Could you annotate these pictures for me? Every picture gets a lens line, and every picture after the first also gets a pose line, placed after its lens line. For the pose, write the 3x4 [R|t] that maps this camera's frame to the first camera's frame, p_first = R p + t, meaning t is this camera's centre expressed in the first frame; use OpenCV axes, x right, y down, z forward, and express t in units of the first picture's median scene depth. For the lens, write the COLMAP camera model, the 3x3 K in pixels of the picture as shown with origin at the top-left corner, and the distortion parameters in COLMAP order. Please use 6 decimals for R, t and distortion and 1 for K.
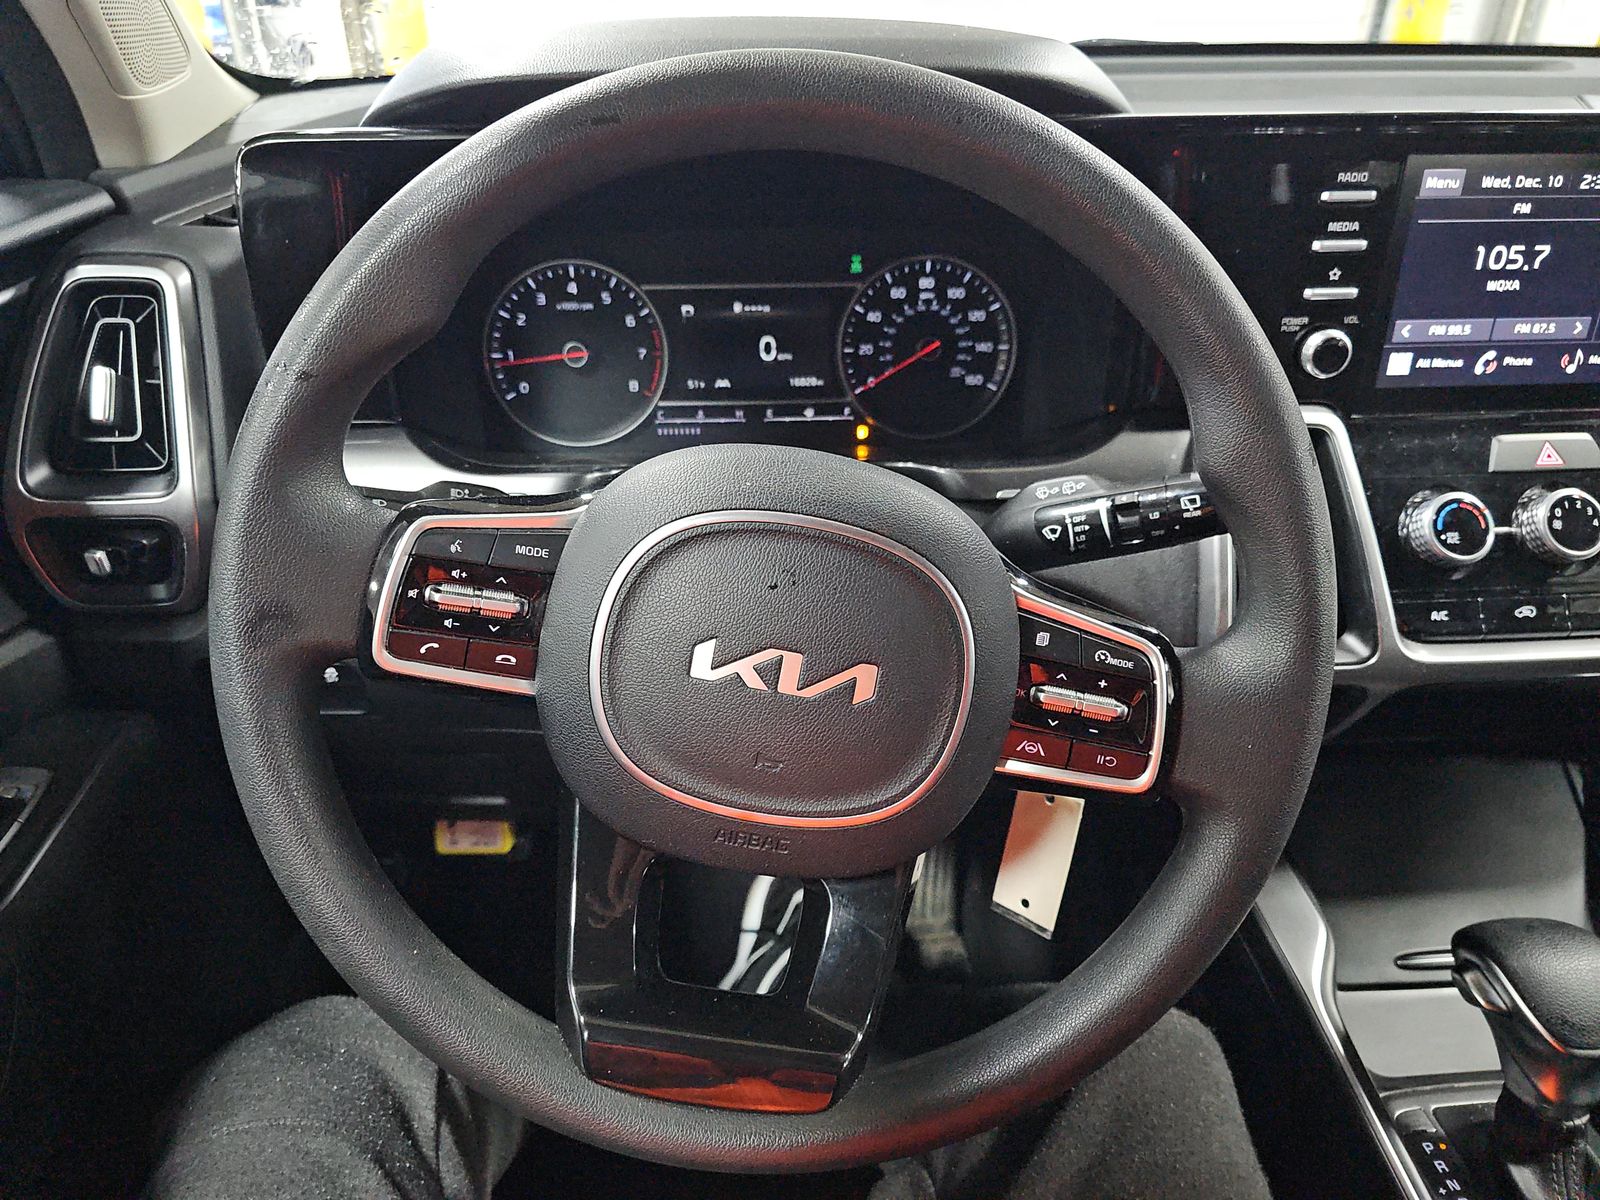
lens RADIAL K [[1072.8, 0, 800.0], [0, 1072.8, 600.0], [0, 0, 1]] dist [0.076823, -0.075382]
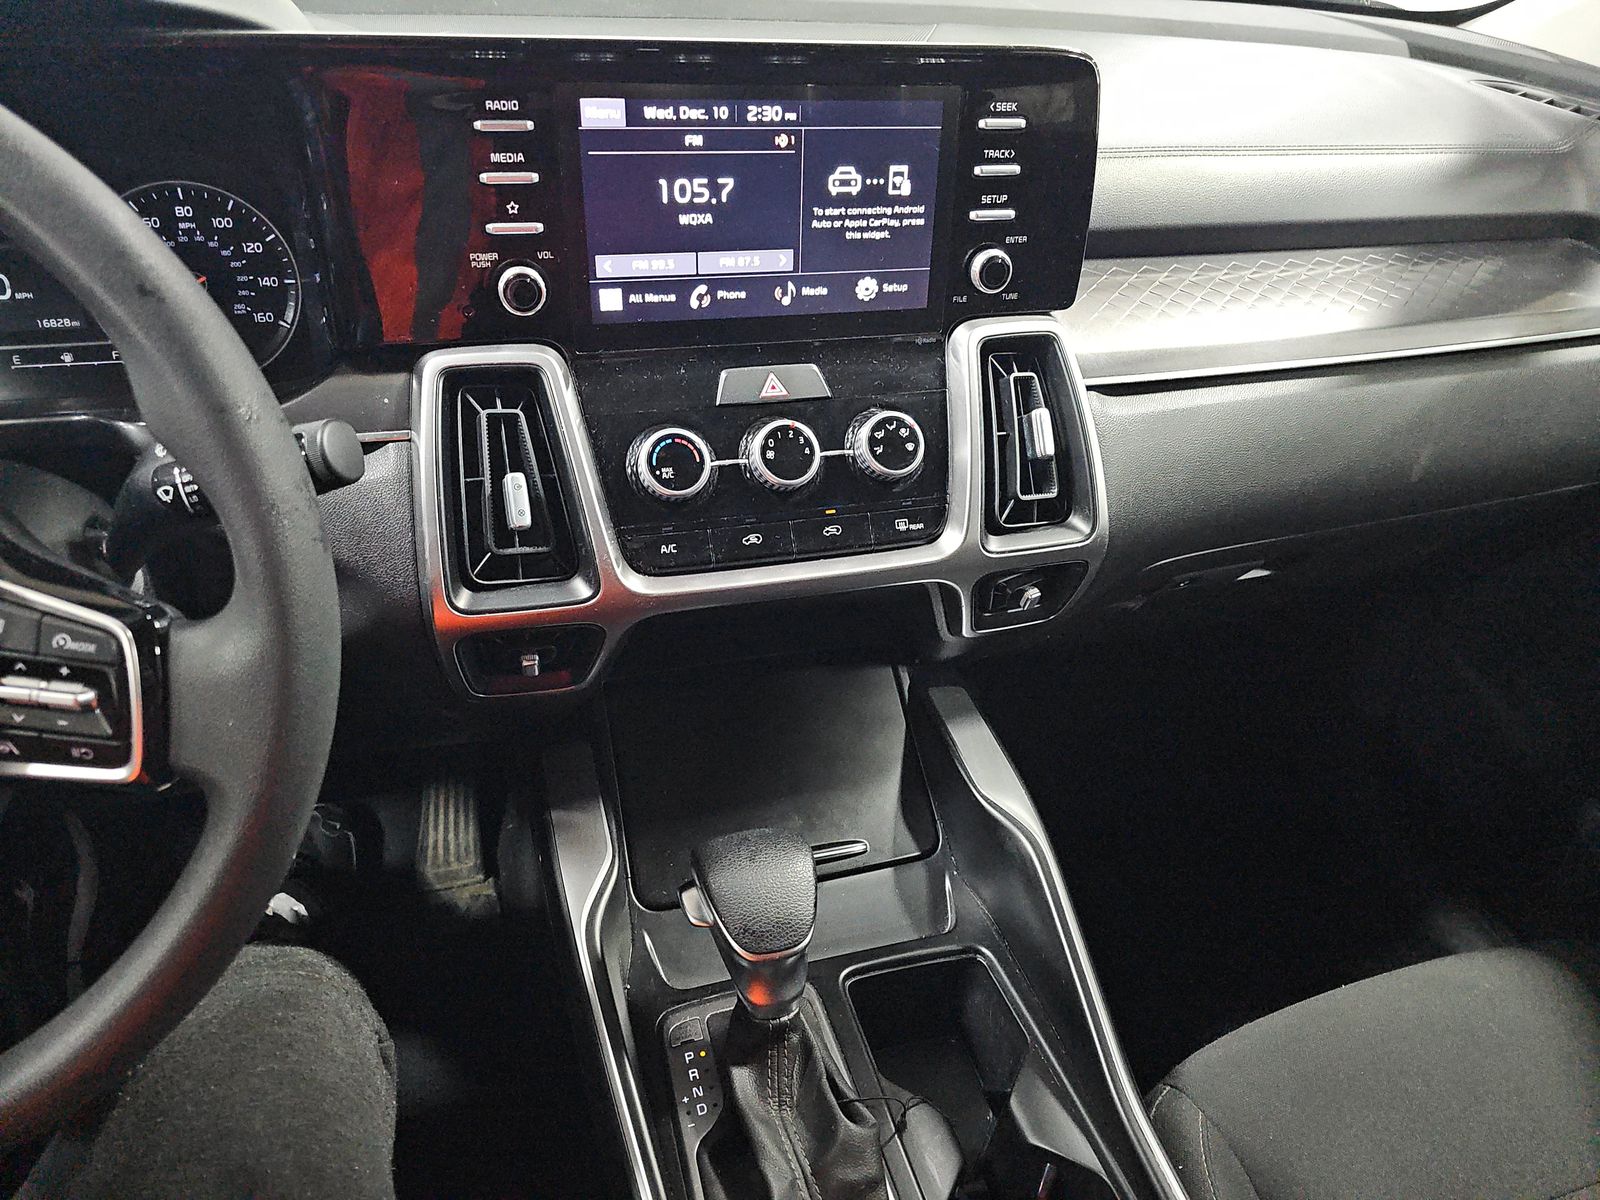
lens RADIAL K [[1047.5, 0, 800.0], [0, 1047.5, 600.0], [0, 0, 1]] dist [0.006120, 0.001898]
pose [[0.979768, -0.074223, 0.185866, 0.511904], [0.058791, 0.994453, 0.087214, -0.016250], [-0.191308, -0.074523, 0.978697, 0.008573]]
